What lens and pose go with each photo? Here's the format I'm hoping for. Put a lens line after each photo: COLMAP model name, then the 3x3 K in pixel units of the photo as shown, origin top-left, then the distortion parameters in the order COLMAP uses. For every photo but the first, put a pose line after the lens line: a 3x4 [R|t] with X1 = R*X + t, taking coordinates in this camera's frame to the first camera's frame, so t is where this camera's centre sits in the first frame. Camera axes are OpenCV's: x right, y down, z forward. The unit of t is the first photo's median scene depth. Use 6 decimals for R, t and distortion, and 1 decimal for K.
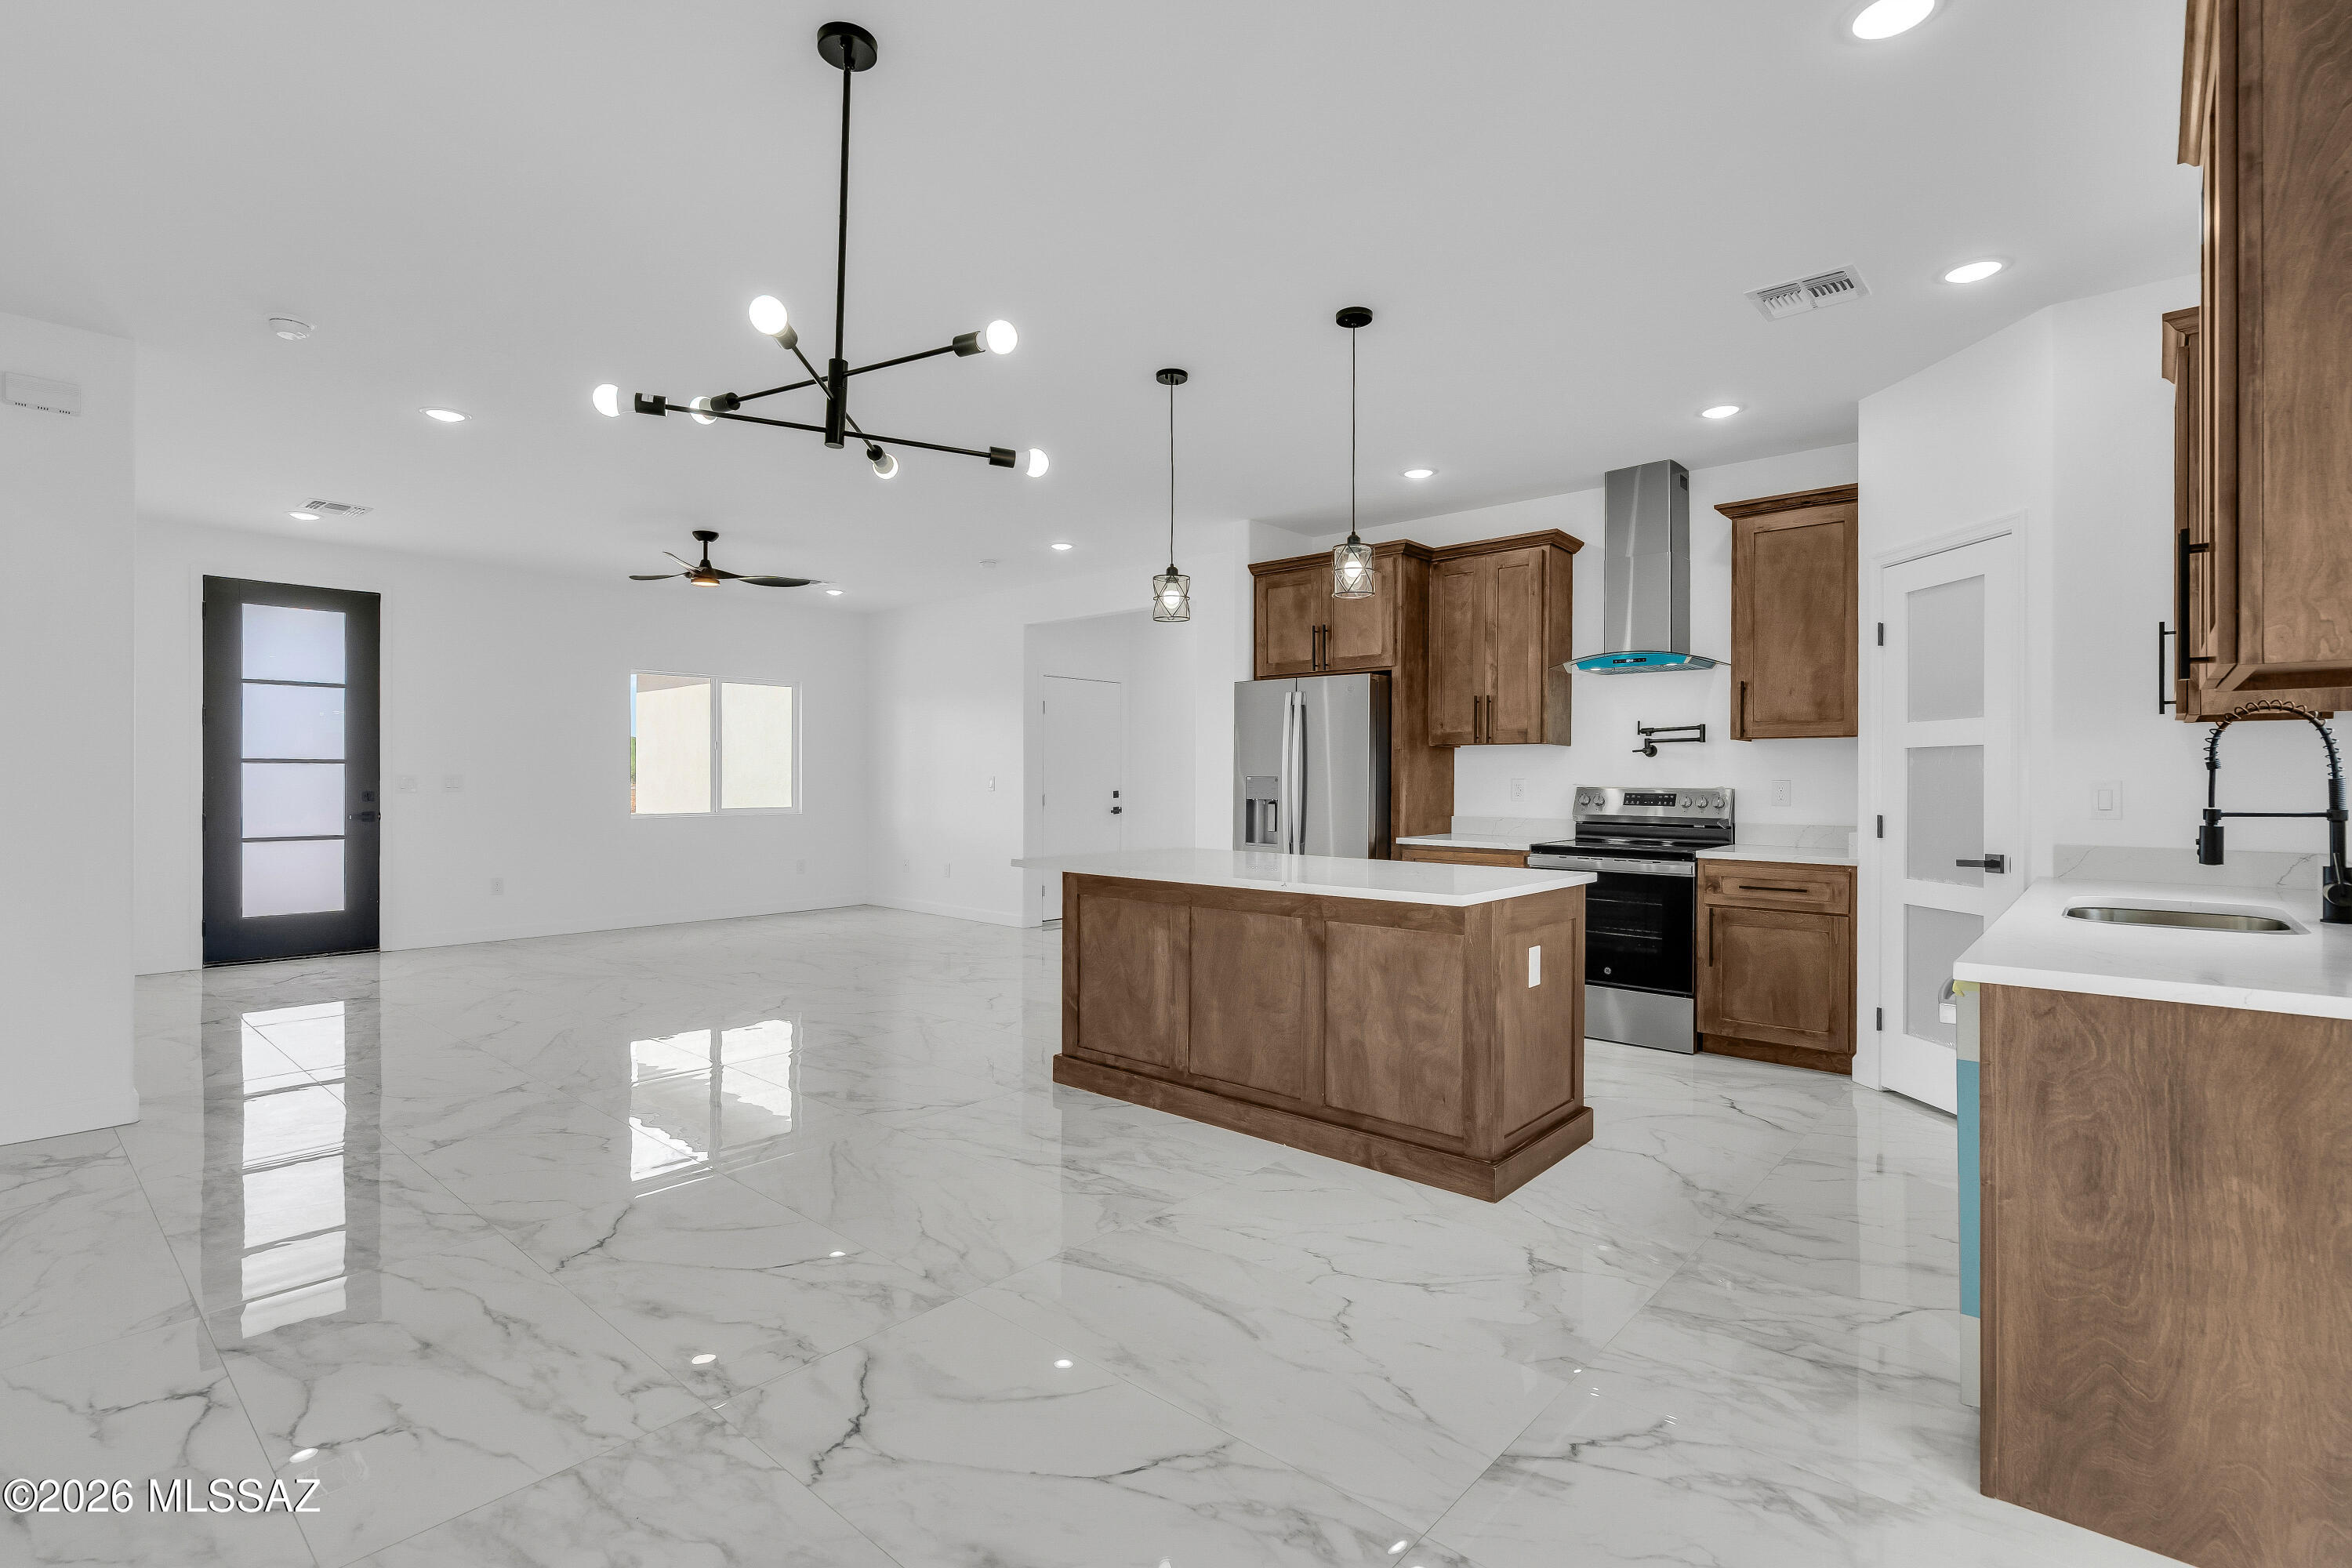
lens RADIAL K [[1099.9, 0, 1163.2], [0, 1099.9, 774.5], [0, 0, 1]] dist [-0.002574, 0.002077]
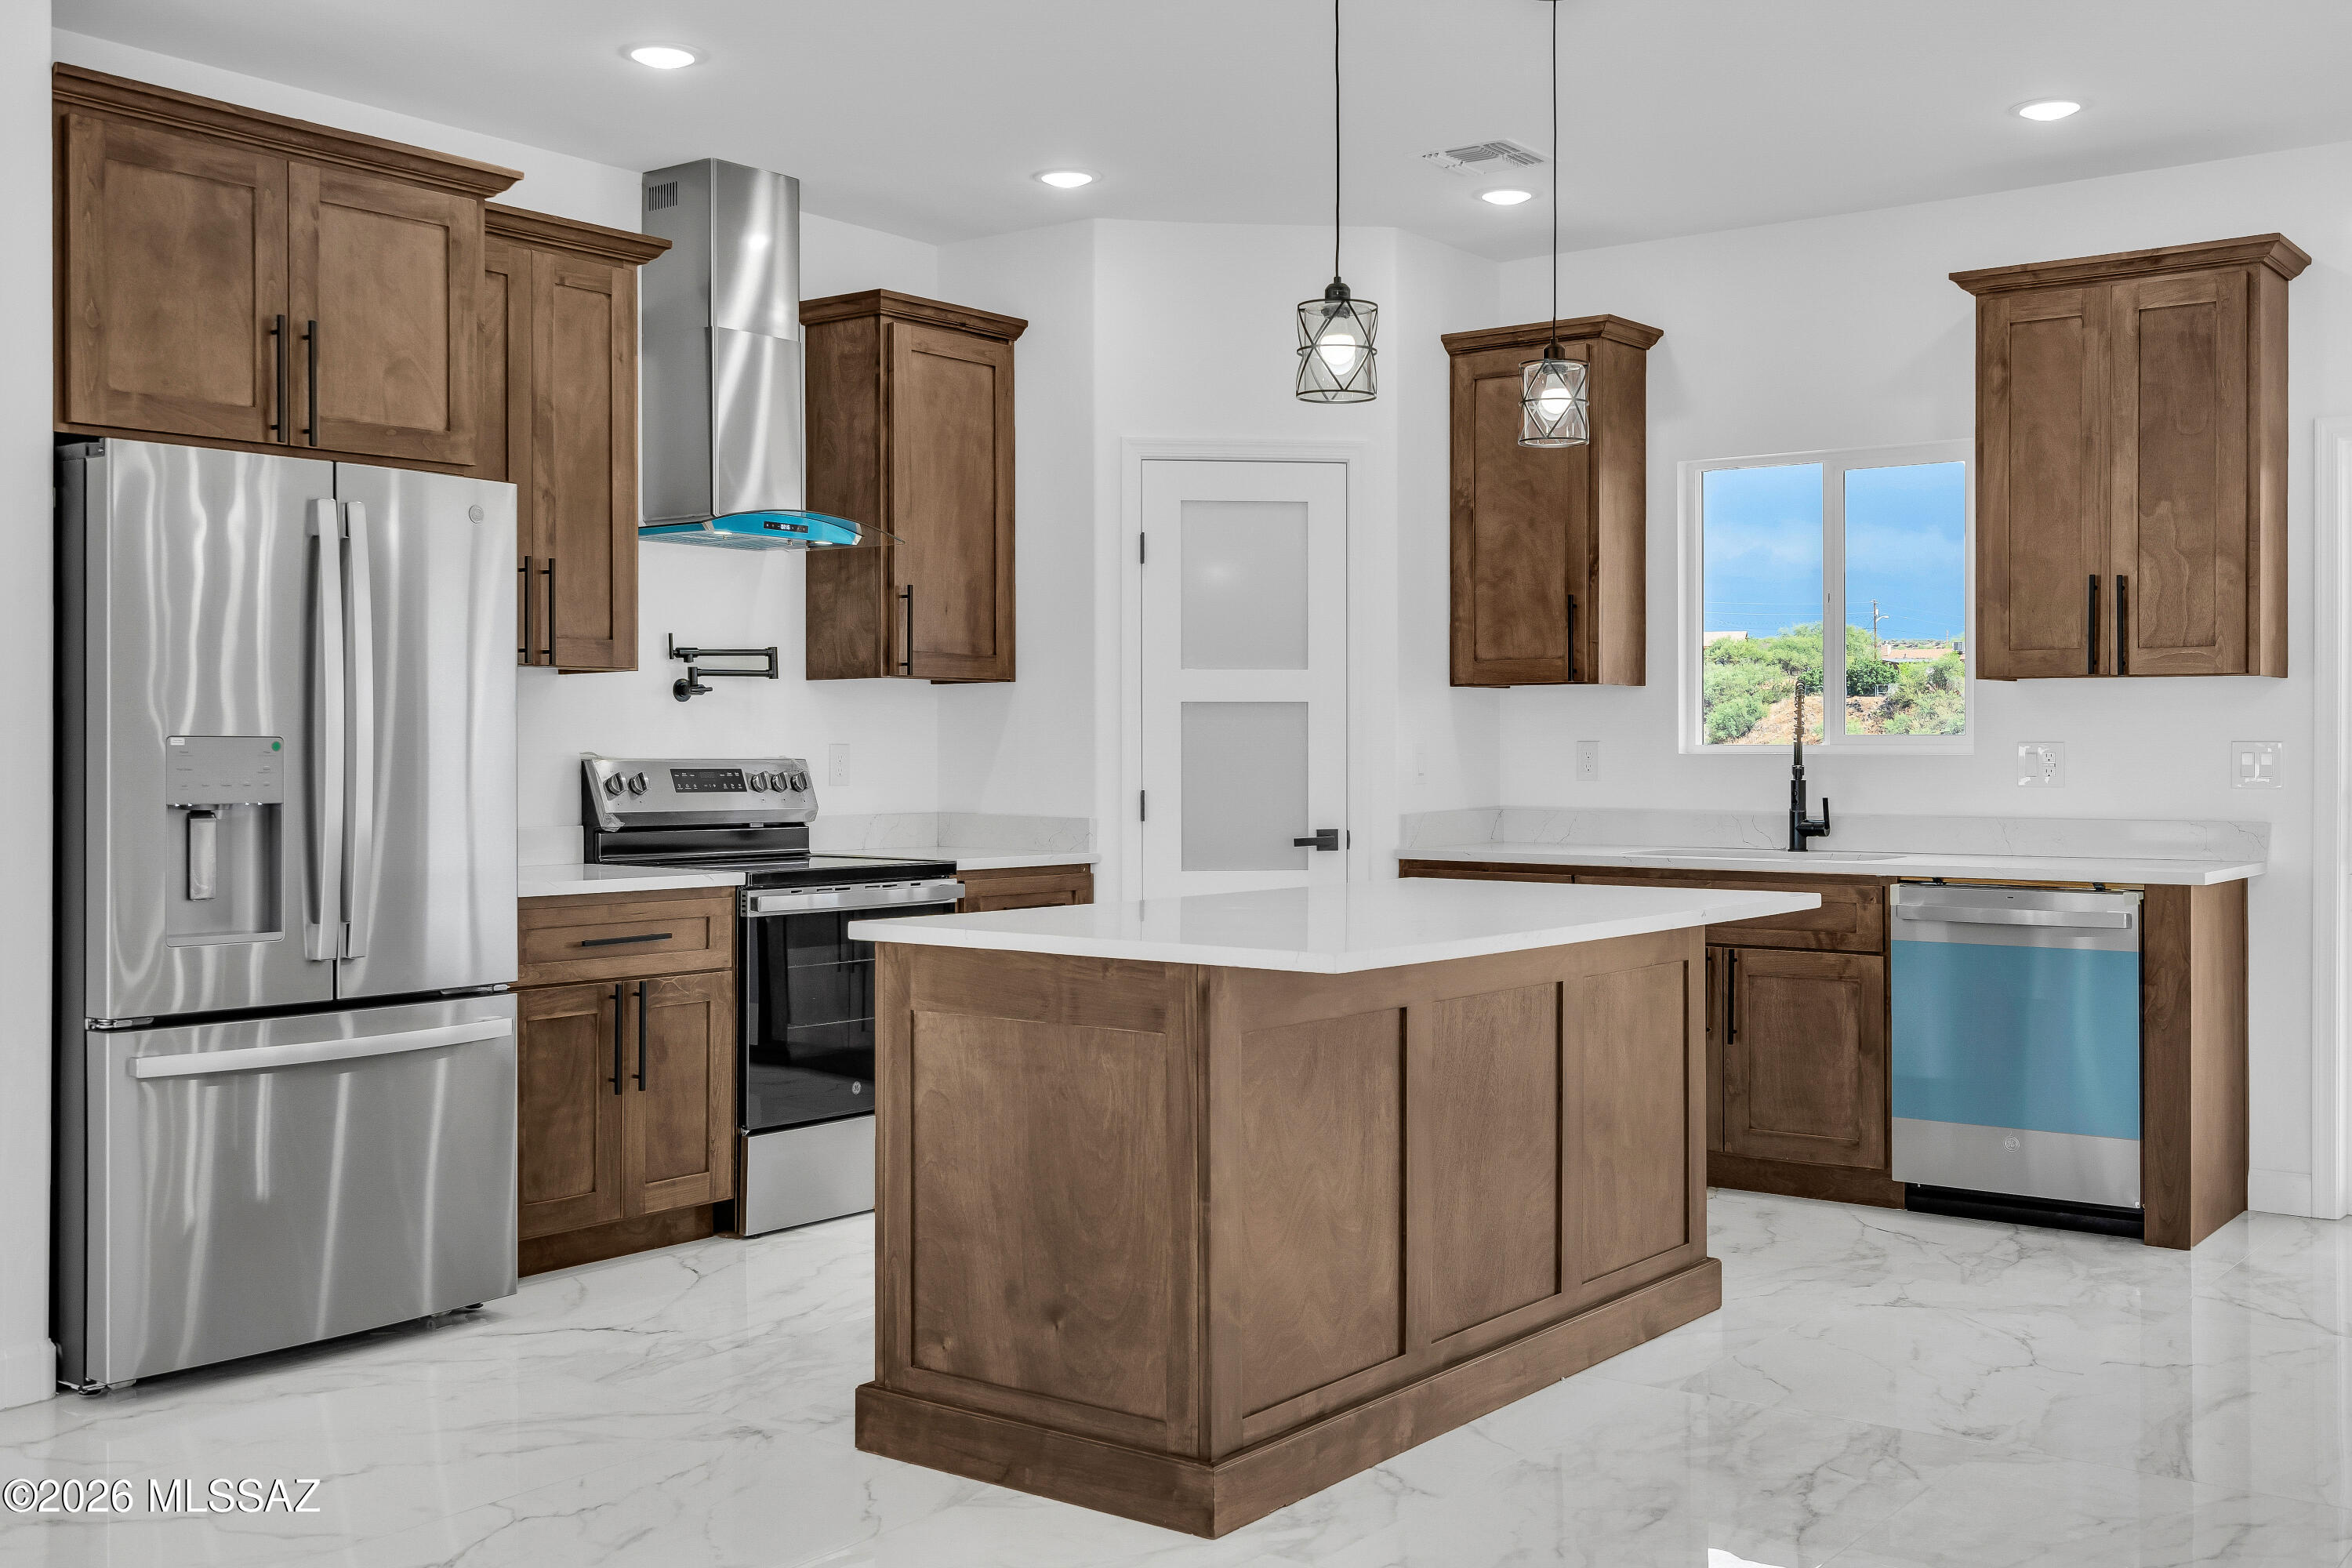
lens RADIAL K [[2344.5, 0, 1146.8], [0, 2344.5, 738.1], [0, 0, 1]] dist [0.000567, 0.000000]
pose [[-0.082629, 0.001393, 0.996579, -1.027327], [-0.003399, 0.999993, -0.001680, 0.004553], [-0.996575, -0.003526, -0.082624, 1.239952]]
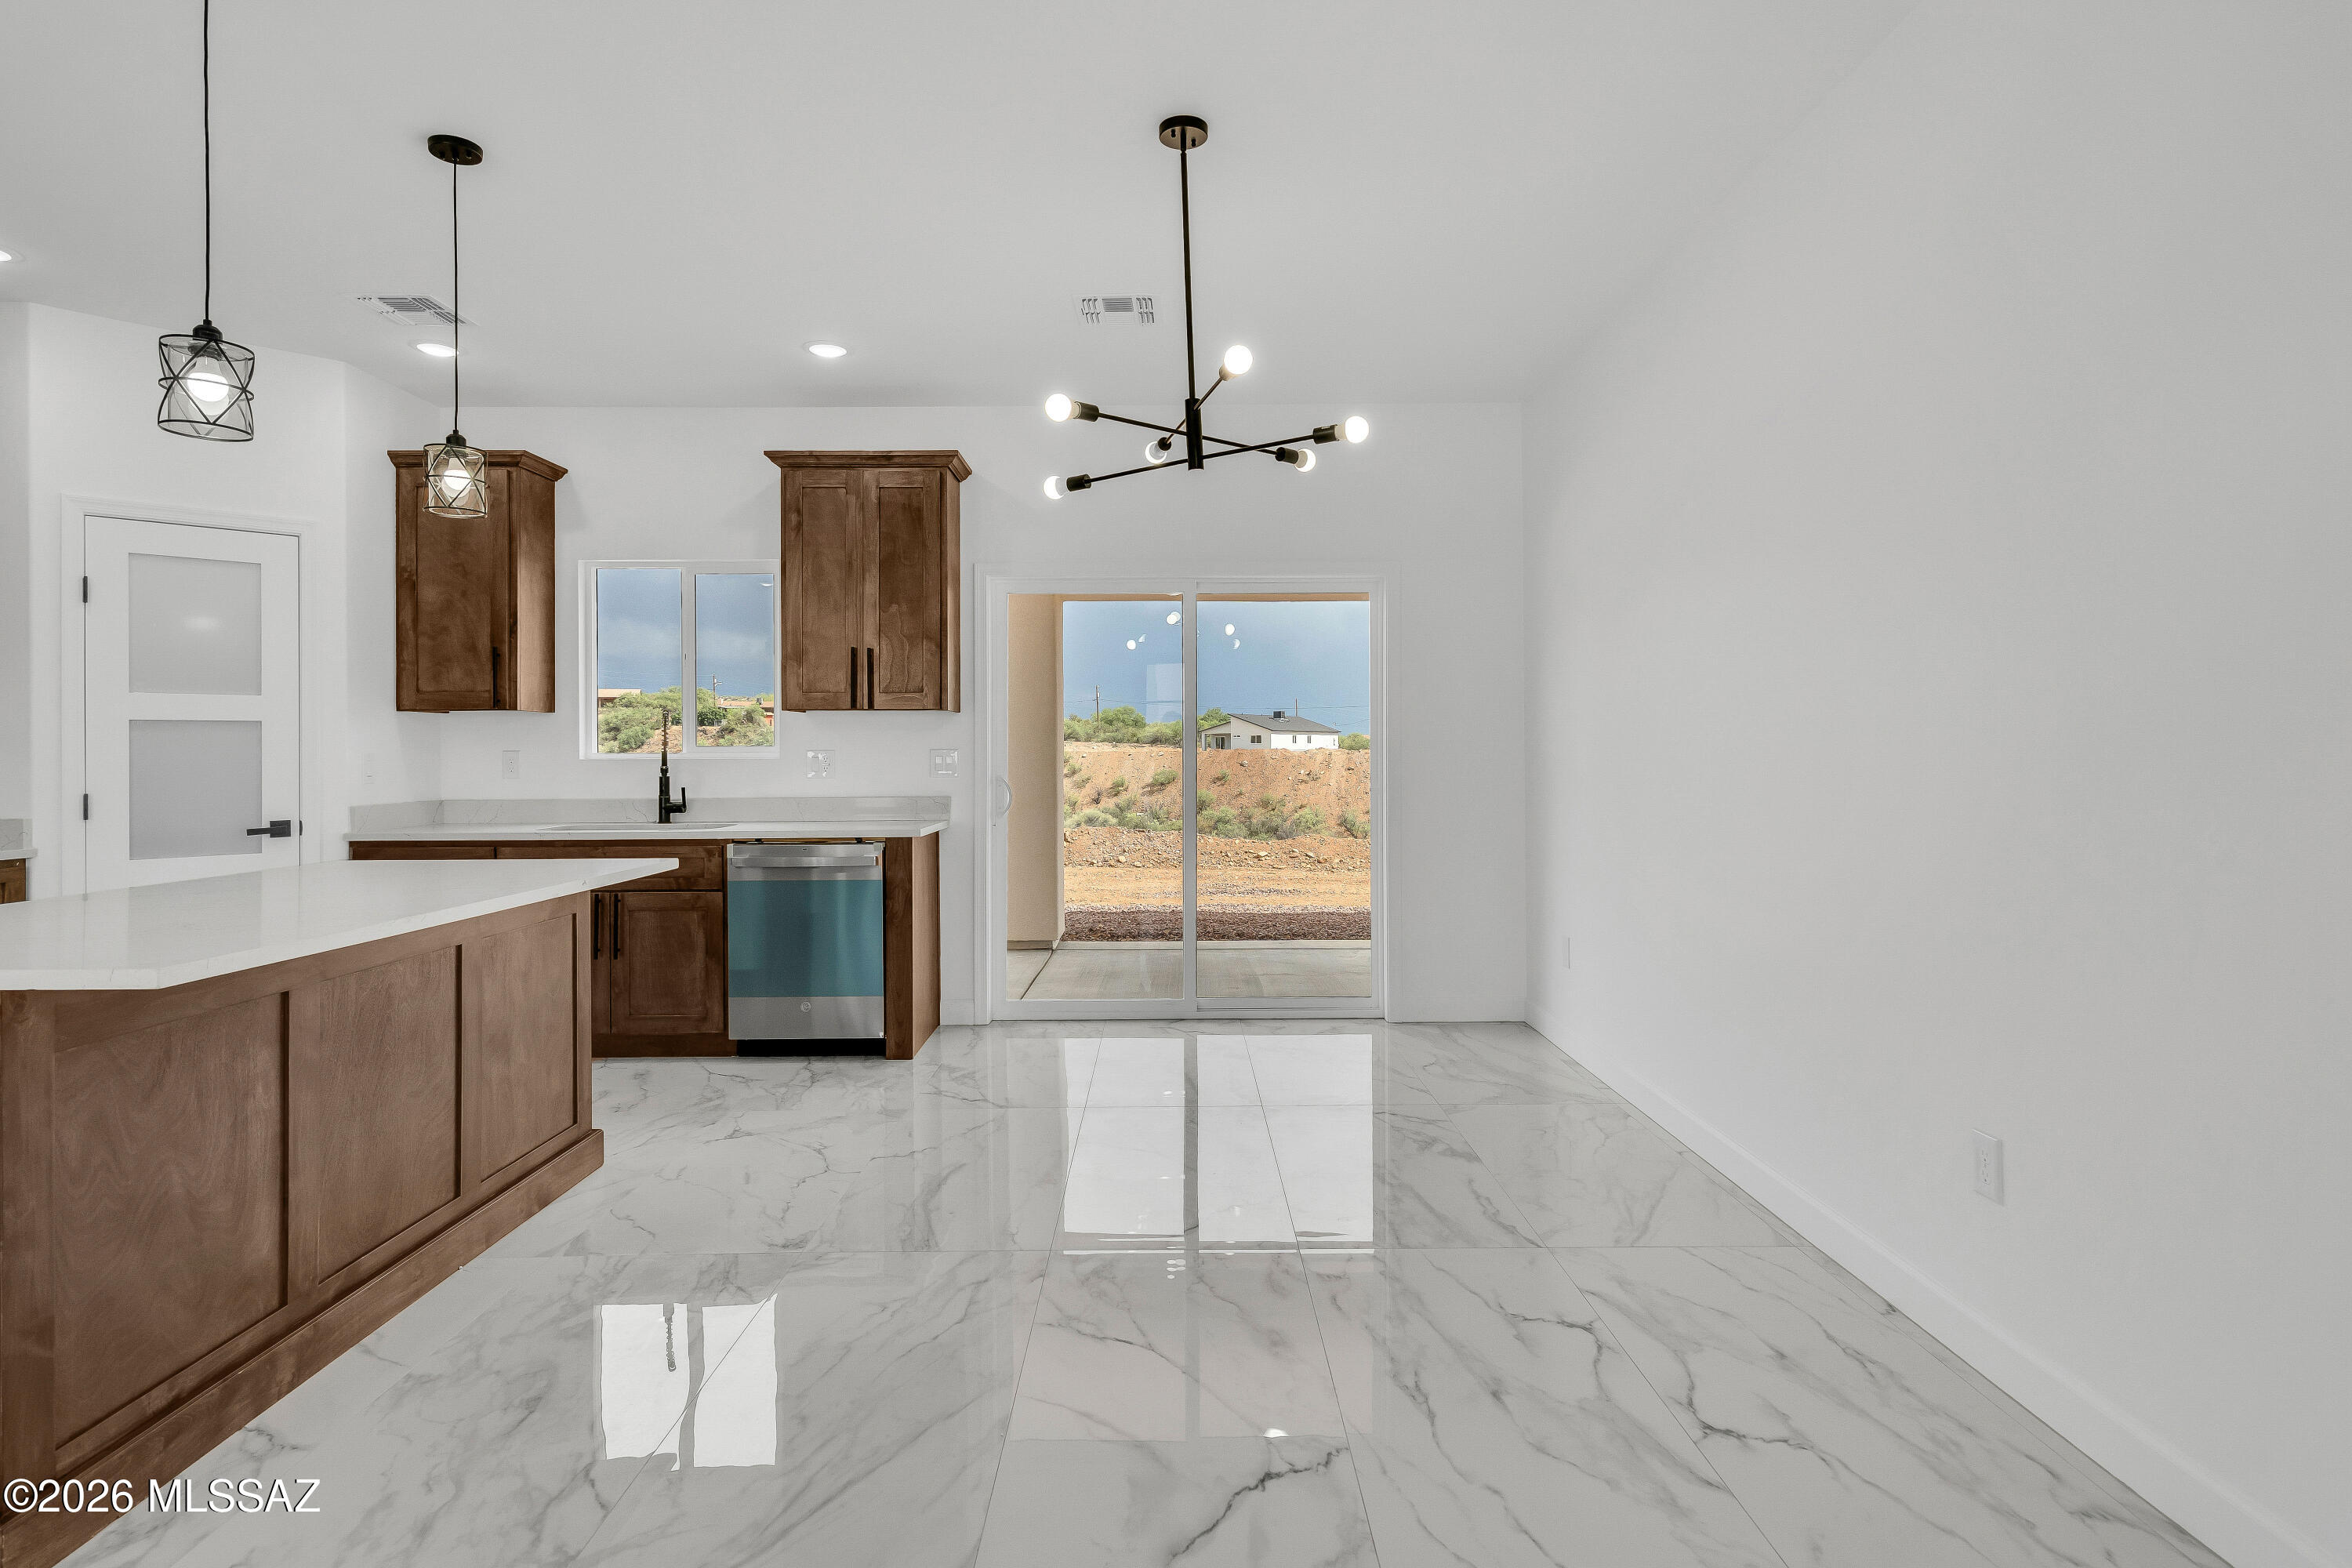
lens RADIAL K [[1218.9, 0, 1187.7], [0, 1218.9, 747.0], [0, 0, 1]] dist [-0.004833, 0.001078]
pose [[-0.685040, 0.003291, 0.728498, -0.737796], [0.000759, 0.999992, -0.003803, 0.004125], [-0.728505, -0.002052, -0.685038, 1.125280]]
